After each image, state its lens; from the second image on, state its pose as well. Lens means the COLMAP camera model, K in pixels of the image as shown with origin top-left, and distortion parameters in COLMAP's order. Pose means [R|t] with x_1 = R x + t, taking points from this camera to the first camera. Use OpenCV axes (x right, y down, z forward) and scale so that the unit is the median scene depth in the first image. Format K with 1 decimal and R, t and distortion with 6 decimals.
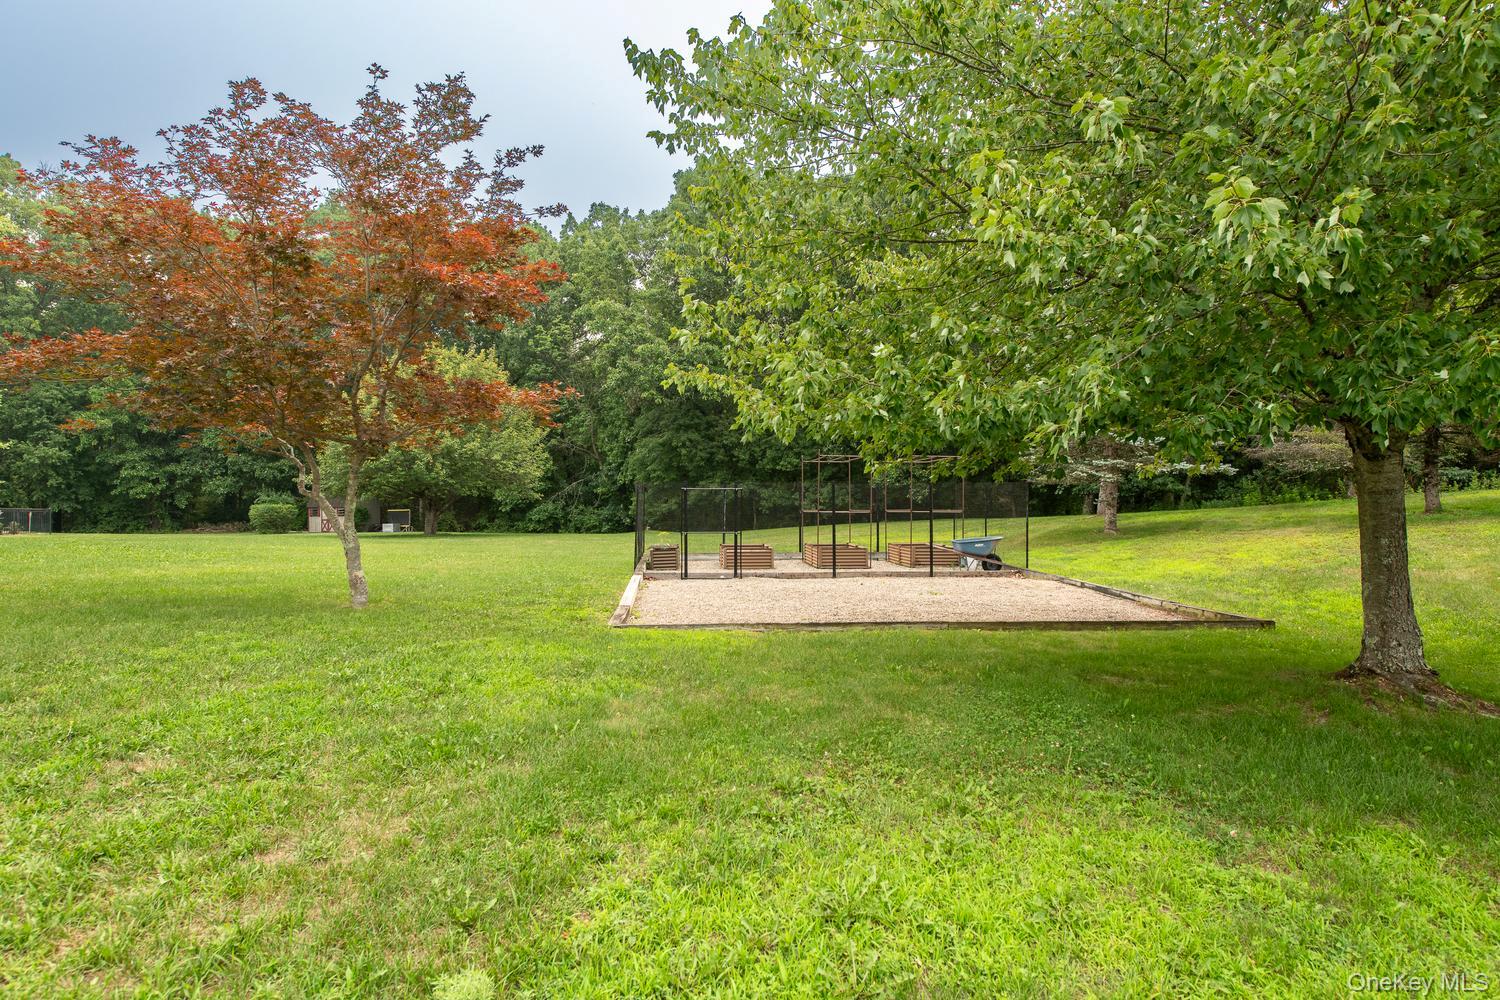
lens RADIAL K [[910.4, 0, 750.2], [0, 910.4, 504.5], [0, 0, 1]] dist [-0.008212, 0.001170]
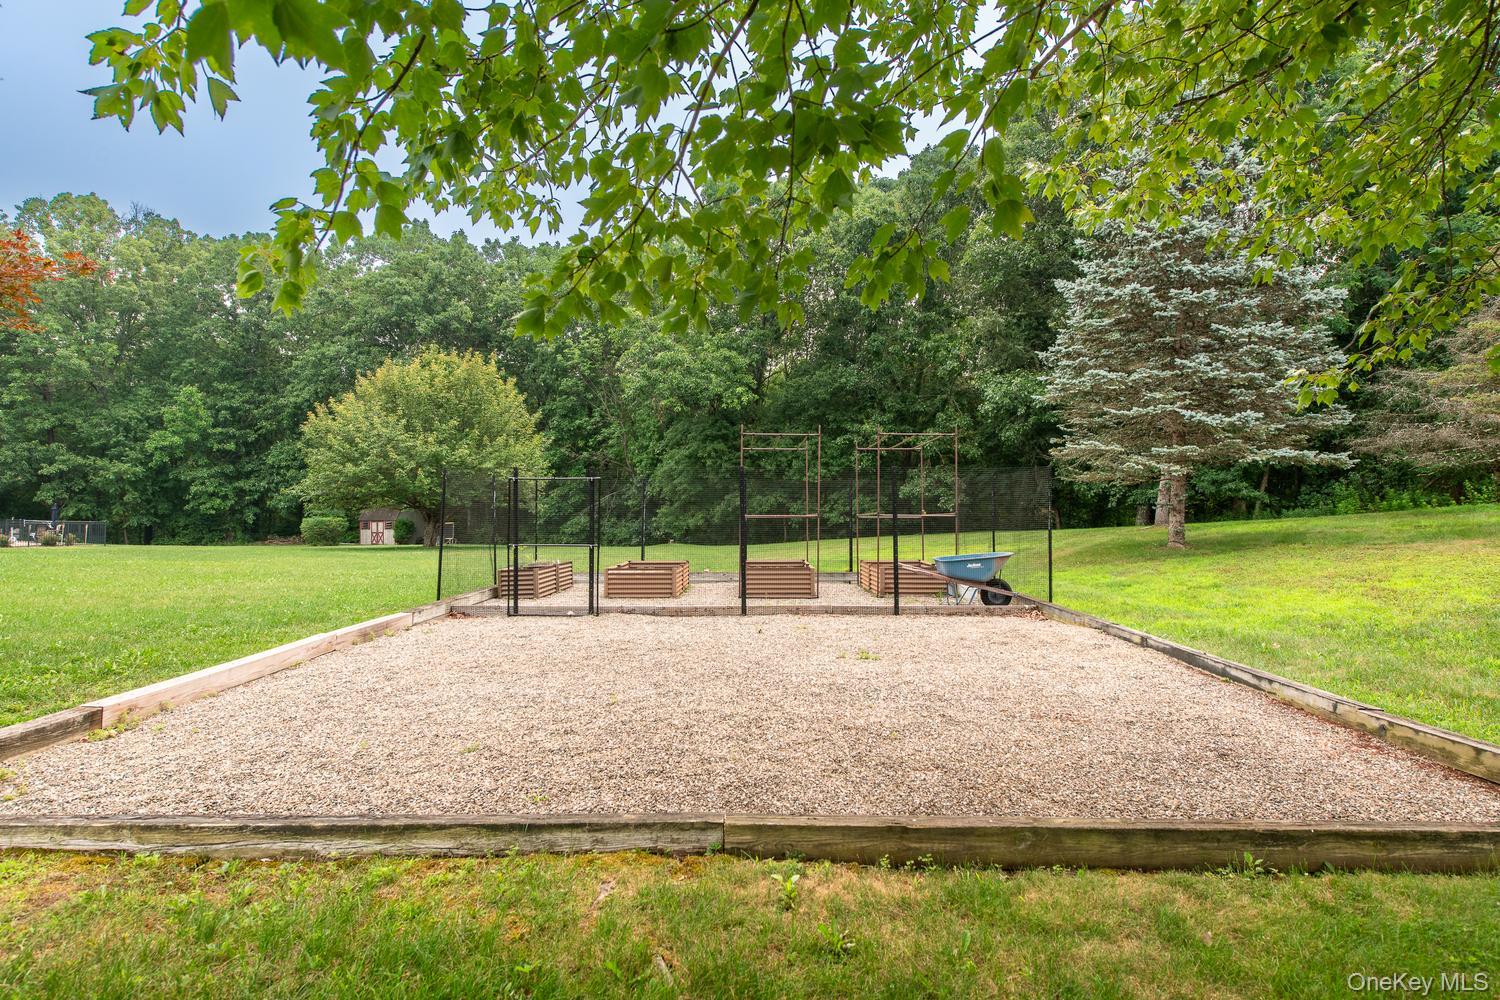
lens RADIAL K [[815.2, 0, 748.5], [0, 815.2, 495.0], [0, 0, 1]] dist [-0.004729, -0.002252]
pose [[0.995815, -0.003374, -0.091325, 0.048884], [0.000466, 0.999493, -0.031846, 0.004333], [0.091386, 0.031670, 0.995312, 0.137467]]
